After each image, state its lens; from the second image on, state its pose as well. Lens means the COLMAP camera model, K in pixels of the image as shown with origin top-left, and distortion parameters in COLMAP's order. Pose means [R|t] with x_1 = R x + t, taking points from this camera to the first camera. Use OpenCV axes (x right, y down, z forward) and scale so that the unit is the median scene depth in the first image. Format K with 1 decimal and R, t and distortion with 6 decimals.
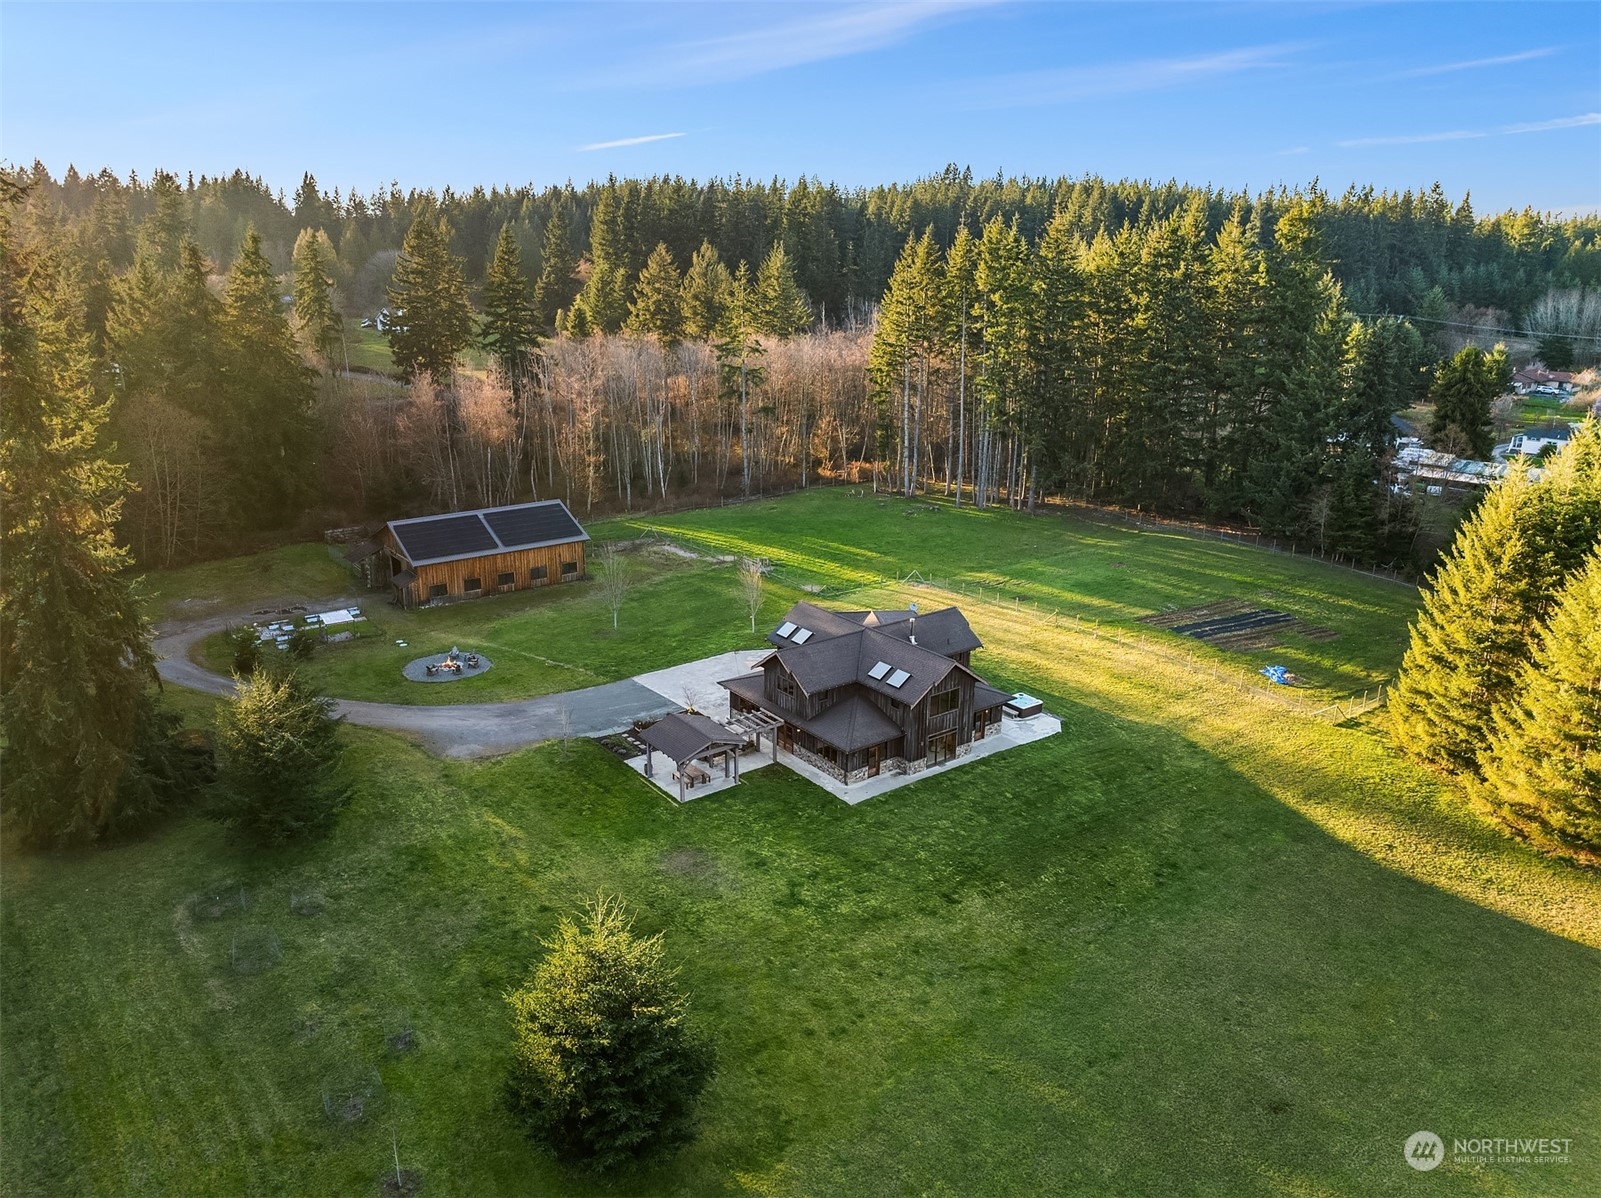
lens RADIAL K [[1119.4, 0, 777.9], [0, 1119.4, 599.9], [0, 0, 1]] dist [-0.022469, -0.028145]
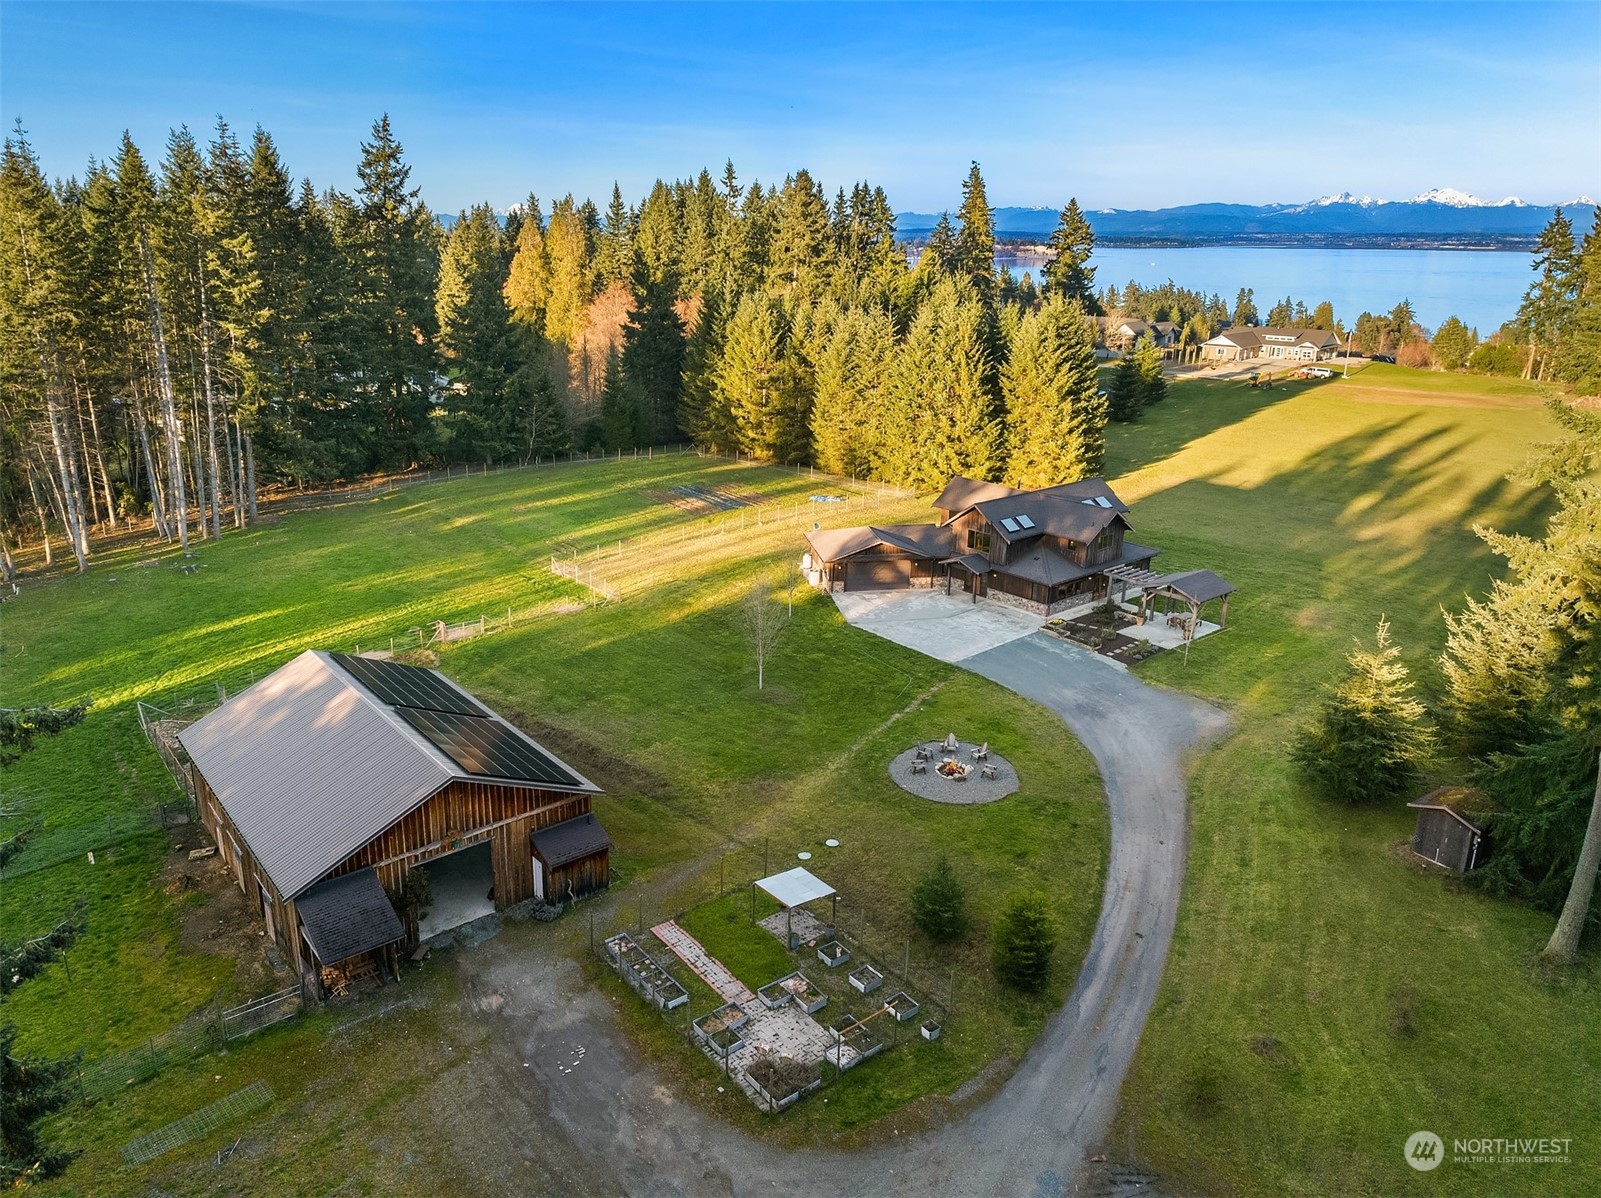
lens RADIAL K [[1119.4, 0, 777.9], [0, 1119.4, 599.9], [0, 0, 1]] dist [-0.022469, -0.028145]
pose [[-0.057176, -0.312900, 0.948064, -0.906393], [0.293185, 0.902484, 0.315538, -0.276086], [-0.954344, 0.295999, 0.040137, 1.078098]]
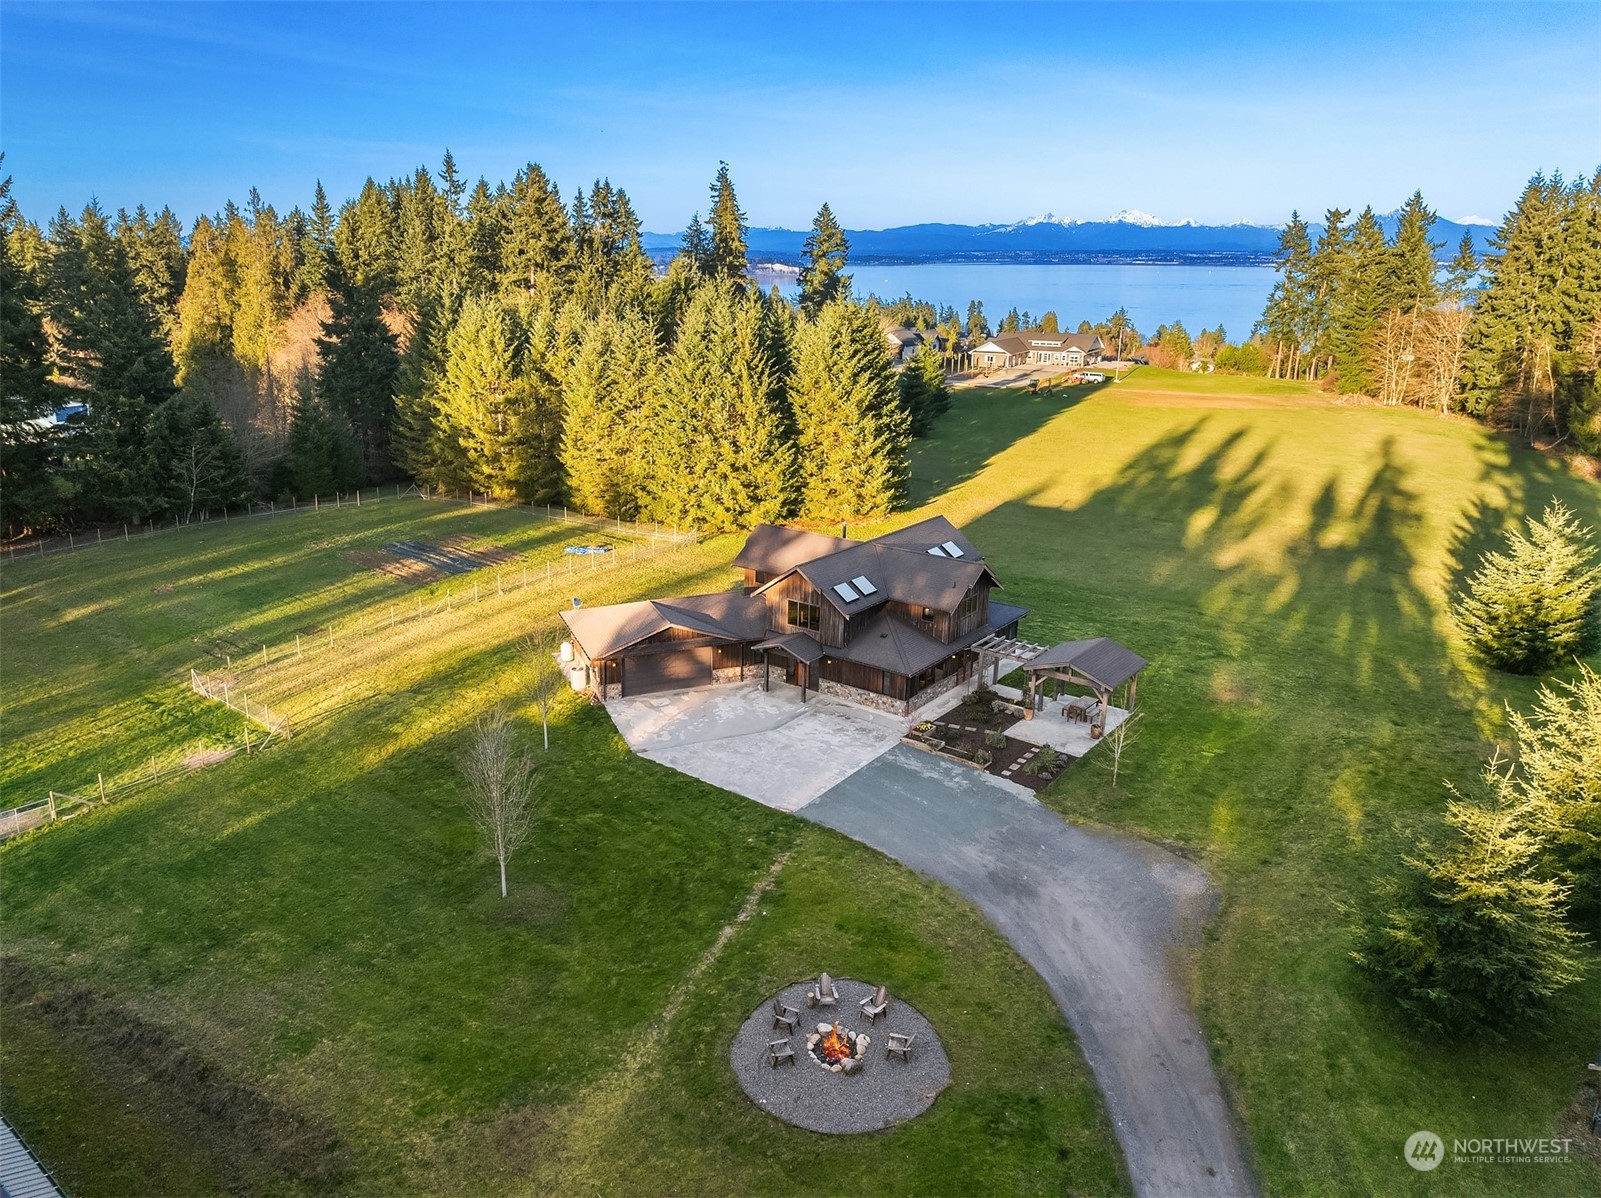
lens RADIAL K [[1119.4, 0, 777.9], [0, 1119.4, 599.9], [0, 0, 1]] dist [-0.022469, -0.028145]
pose [[-0.273928, -0.288012, 0.917613, -0.621284], [0.281009, 0.888503, 0.362763, -0.234879], [-0.919781, 0.357229, -0.162452, 1.062039]]
